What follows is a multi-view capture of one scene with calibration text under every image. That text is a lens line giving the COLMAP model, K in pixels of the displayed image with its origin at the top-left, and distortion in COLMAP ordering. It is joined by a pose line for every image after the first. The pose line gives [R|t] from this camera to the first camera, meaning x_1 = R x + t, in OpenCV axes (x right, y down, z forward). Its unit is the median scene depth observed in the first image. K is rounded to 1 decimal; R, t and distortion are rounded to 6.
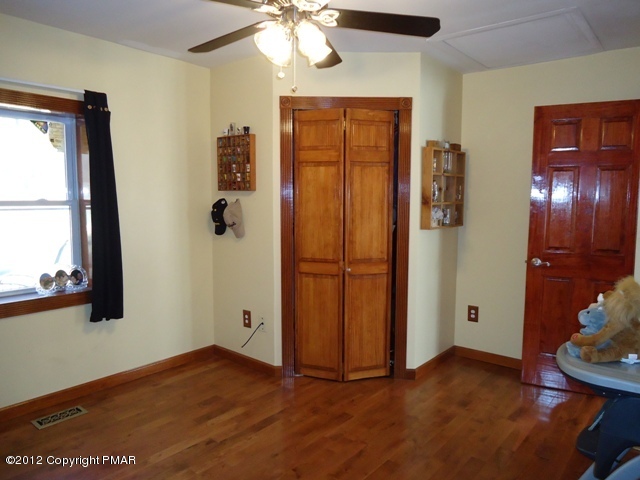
lens RADIAL K [[461.0, 0, 319.5], [0, 461.0, 240.8], [0, 0, 1]] dist [-0.005450, -0.001809]
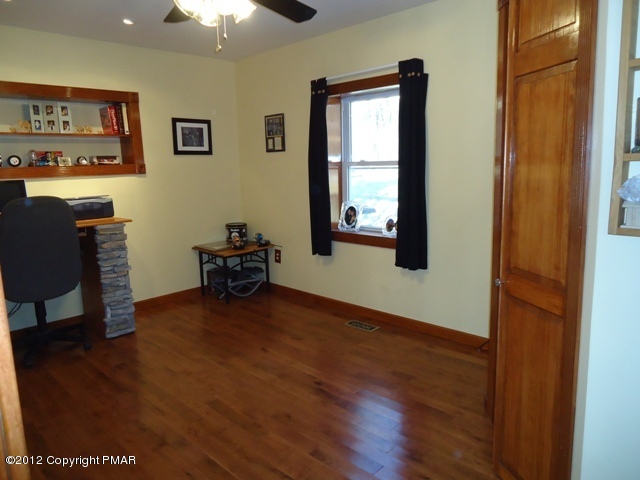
lens RADIAL K [[461.0, 0, 319.7], [0, 461.0, 238.5], [0, 0, 1]] dist [-0.005450, -0.001809]
pose [[-0.099447, 0.154674, -0.982948, 0.673434], [-0.067251, 0.984541, 0.161728, -0.068458], [0.992768, 0.082188, -0.087508, 0.914568]]
